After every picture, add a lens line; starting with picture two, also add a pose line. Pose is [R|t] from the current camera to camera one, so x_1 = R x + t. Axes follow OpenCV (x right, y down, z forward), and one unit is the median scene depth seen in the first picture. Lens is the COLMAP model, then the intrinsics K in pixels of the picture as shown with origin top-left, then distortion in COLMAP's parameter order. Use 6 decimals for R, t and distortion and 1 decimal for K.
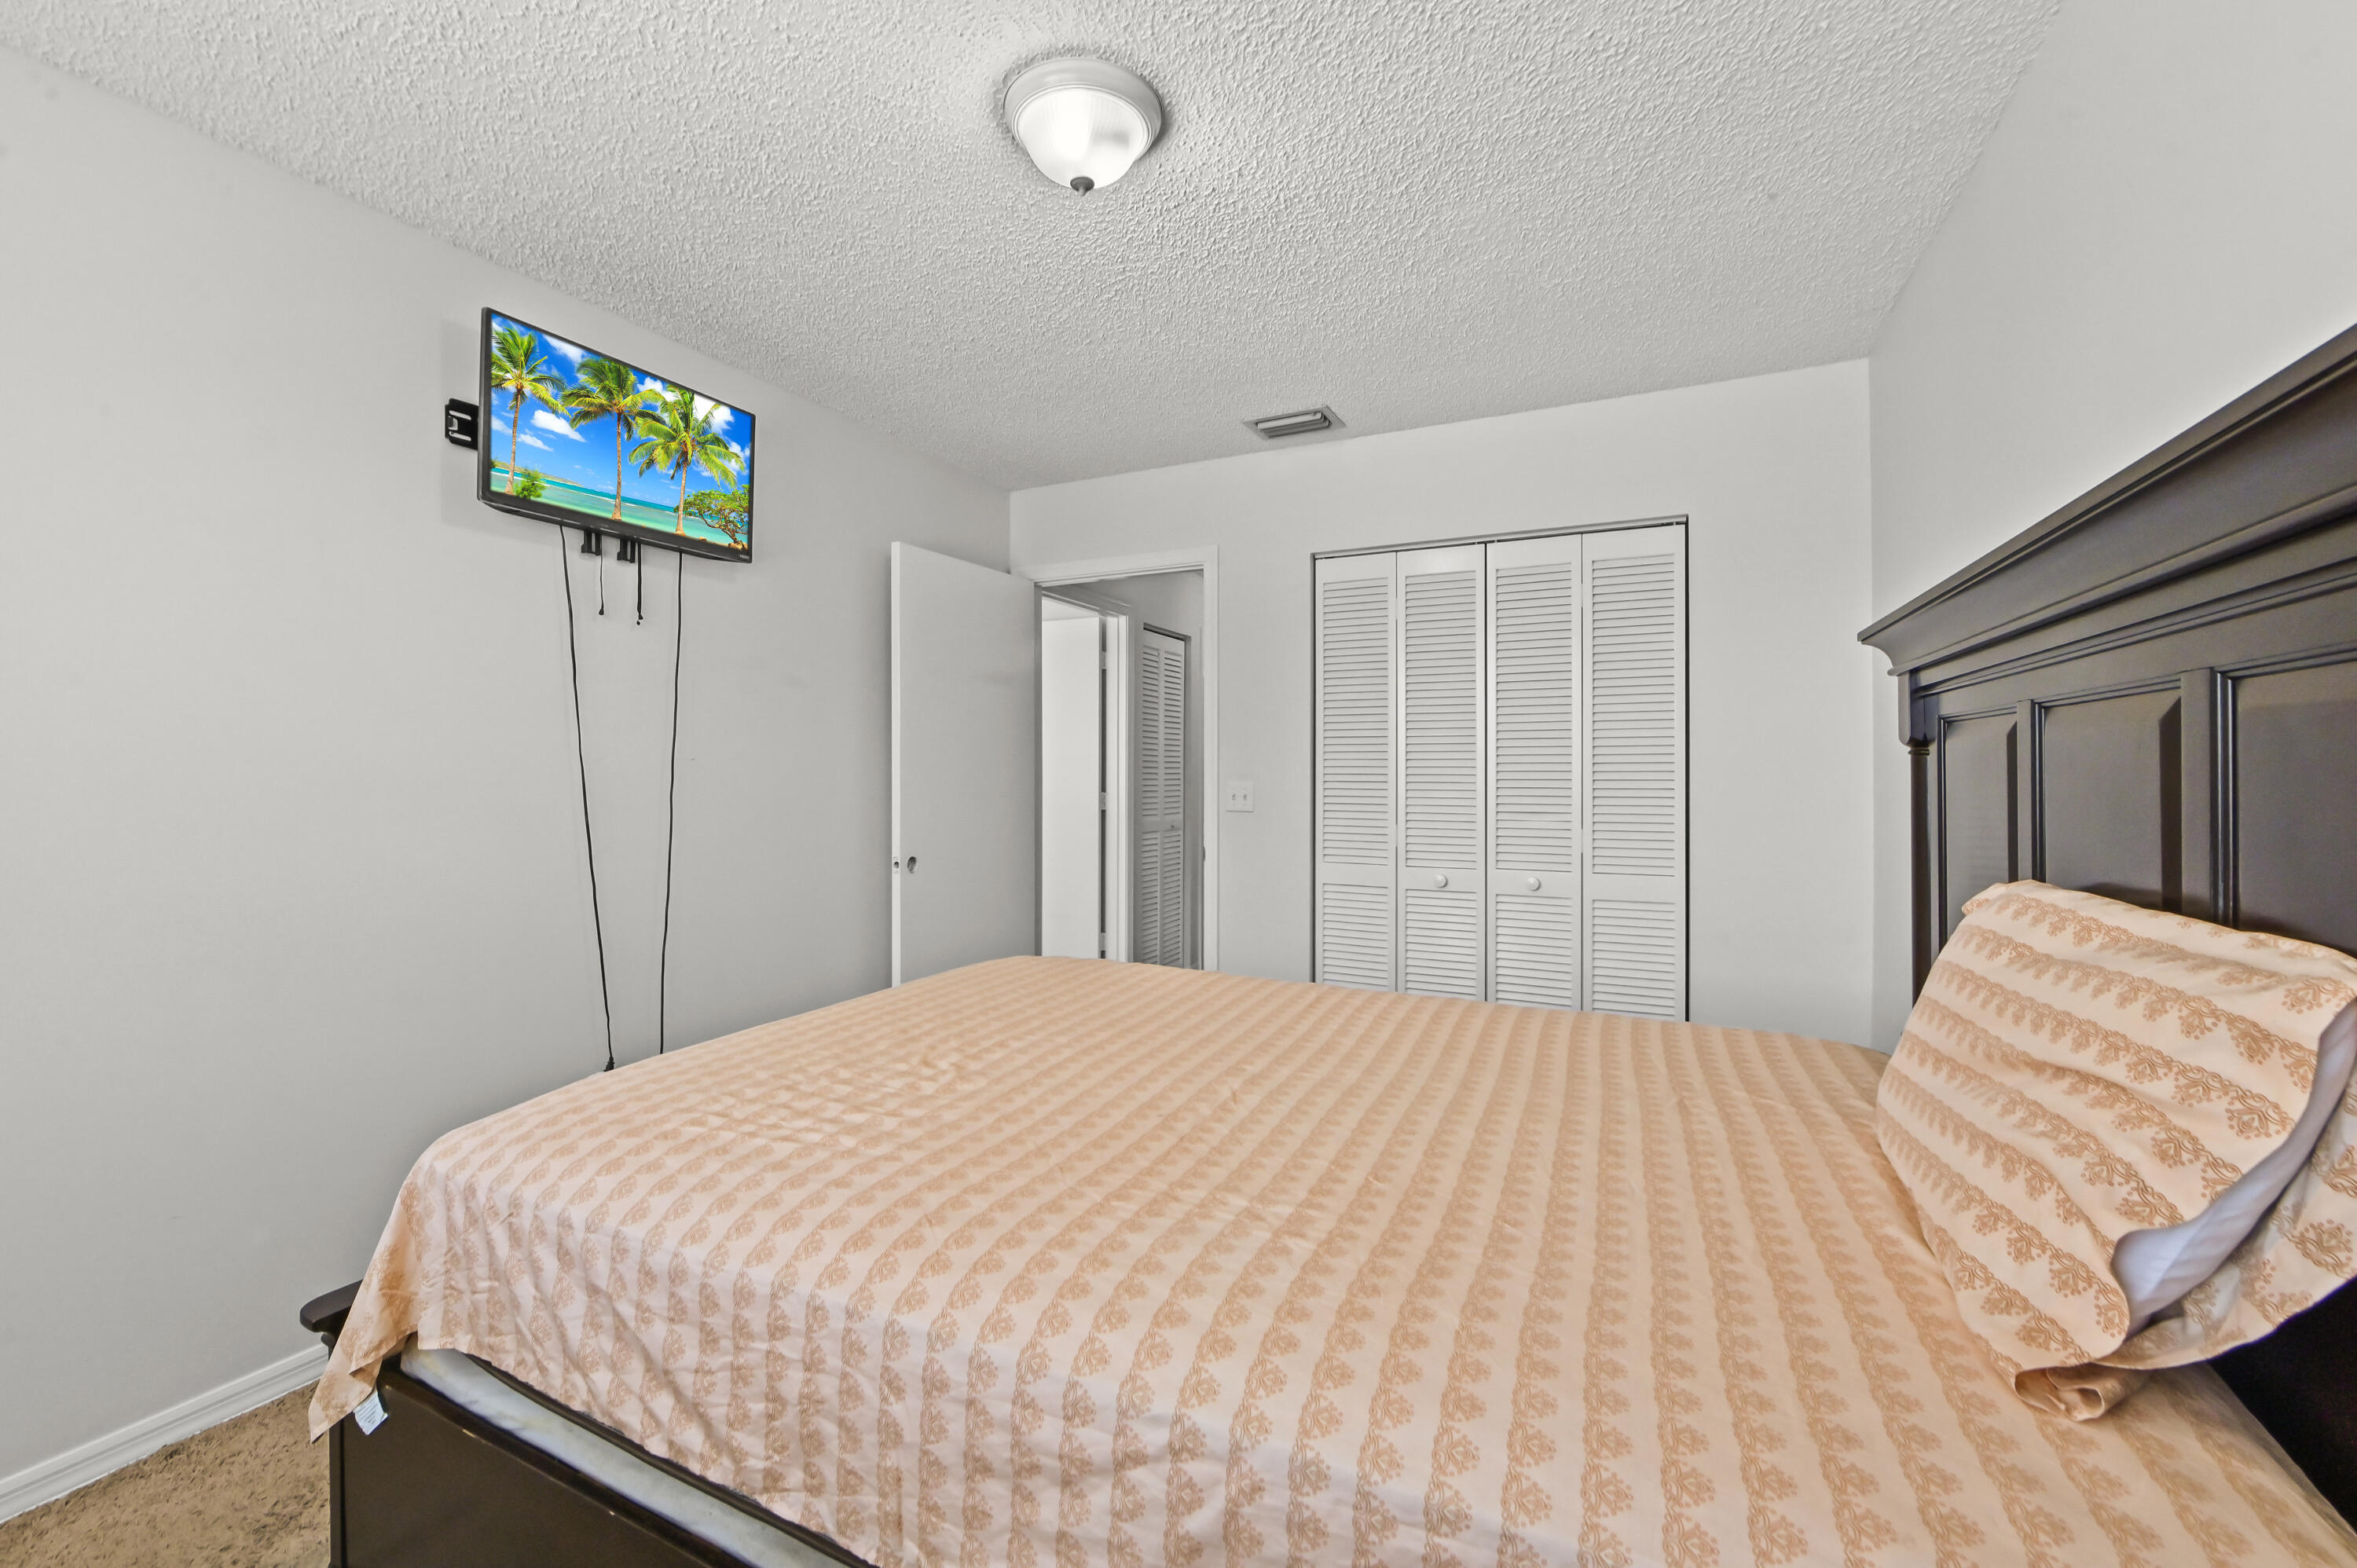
lens RADIAL K [[937.6, 0, 1175.7], [0, 937.6, 758.6], [0, 0, 1]] dist [-0.010229, 0.000154]
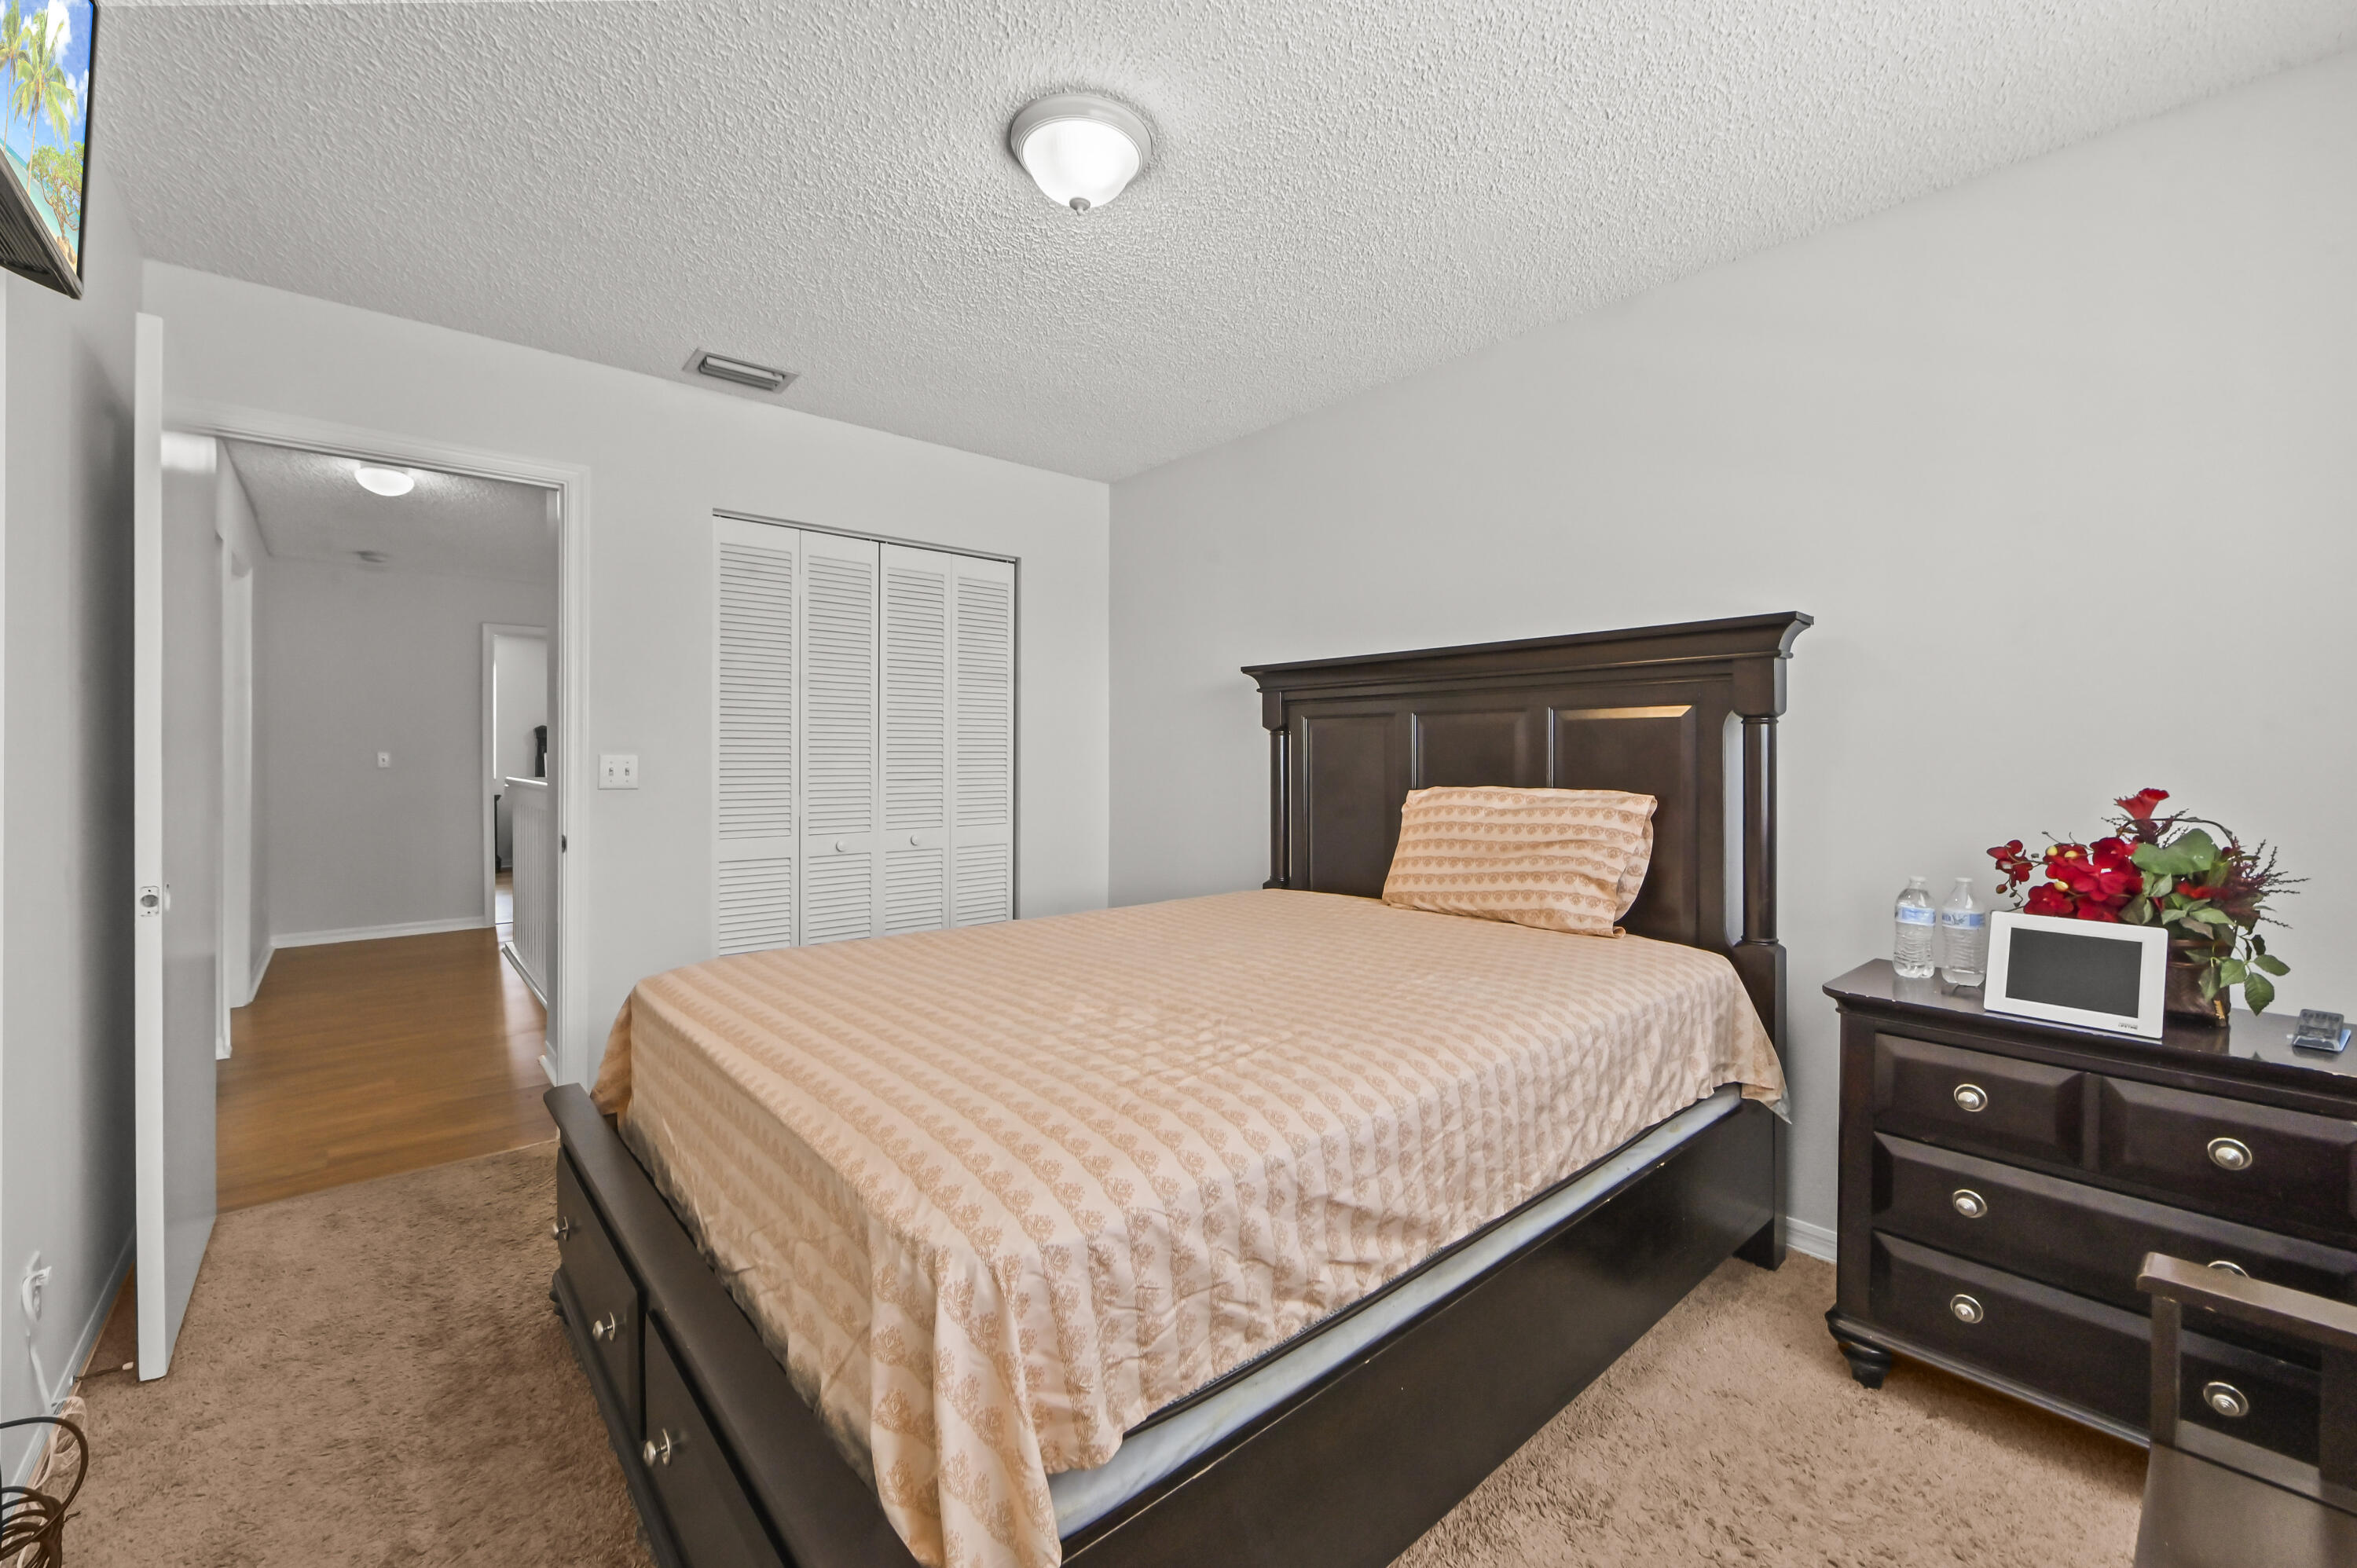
lens RADIAL K [[884.5, 0, 1187.5], [0, 884.5, 754.1], [0, 0, 1]] dist [-0.001738, -0.000013]
pose [[0.417642, 0.000185, 0.908611, -1.218184], [-0.013366, 0.999893, 0.005940, 0.035822], [-0.908513, -0.014625, 0.417600, 0.537607]]
